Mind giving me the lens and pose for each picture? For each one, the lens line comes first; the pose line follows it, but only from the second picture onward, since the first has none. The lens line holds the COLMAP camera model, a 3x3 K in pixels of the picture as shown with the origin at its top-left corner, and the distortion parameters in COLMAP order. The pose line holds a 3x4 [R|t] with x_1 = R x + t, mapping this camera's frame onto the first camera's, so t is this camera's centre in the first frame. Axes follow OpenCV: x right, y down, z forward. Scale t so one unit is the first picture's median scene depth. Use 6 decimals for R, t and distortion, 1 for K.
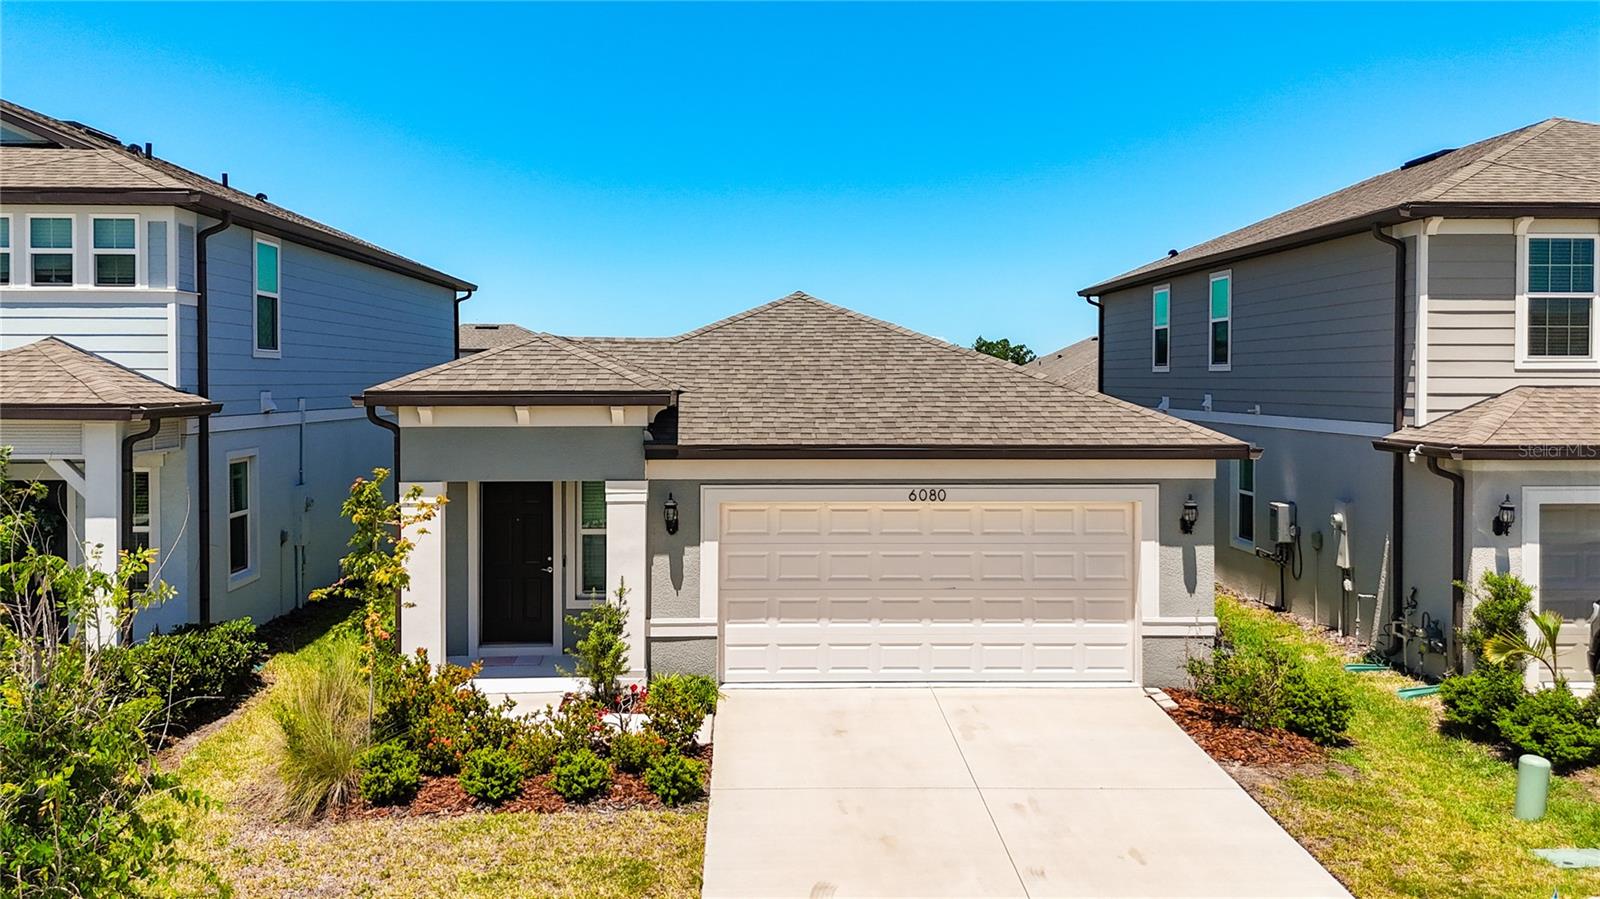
lens RADIAL K [[1234.8, 0, 810.9], [0, 1234.8, 454.3], [0, 0, 1]] dist [-0.008929, -0.011943]
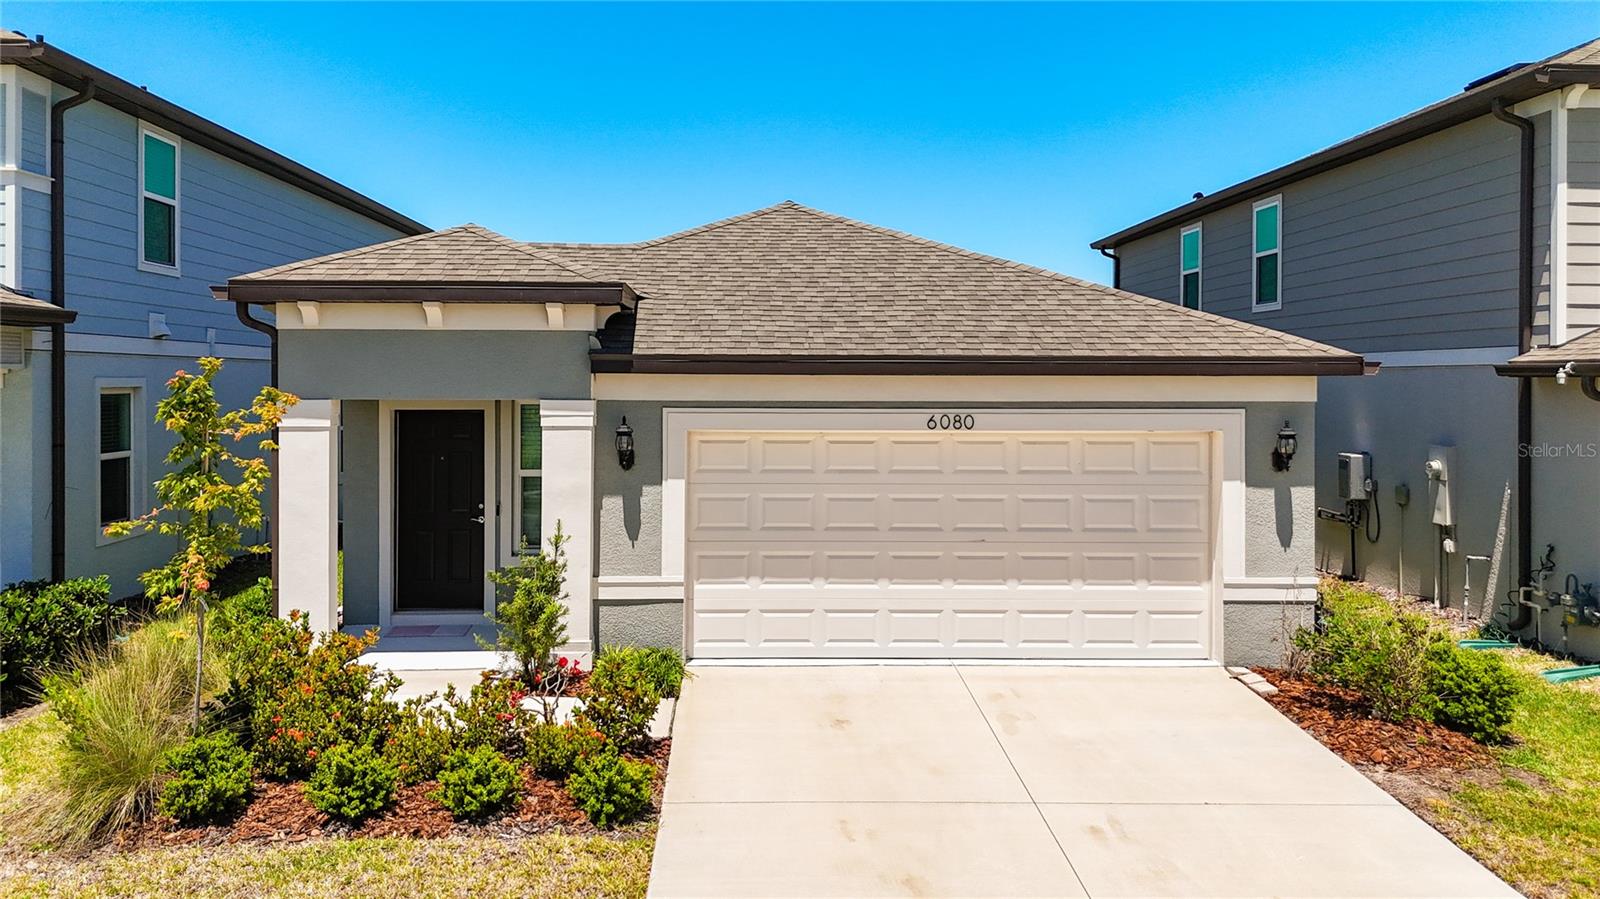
lens RADIAL K [[1234.8, 0, 791.1], [0, 1234.8, 442.8], [0, 0, 1]] dist [-0.008929, -0.011943]
pose [[0.999961, 0.003065, -0.008297, -0.000865], [-0.003034, 0.999989, 0.003669, 0.044325], [0.008308, -0.003644, 0.999959, 0.212590]]
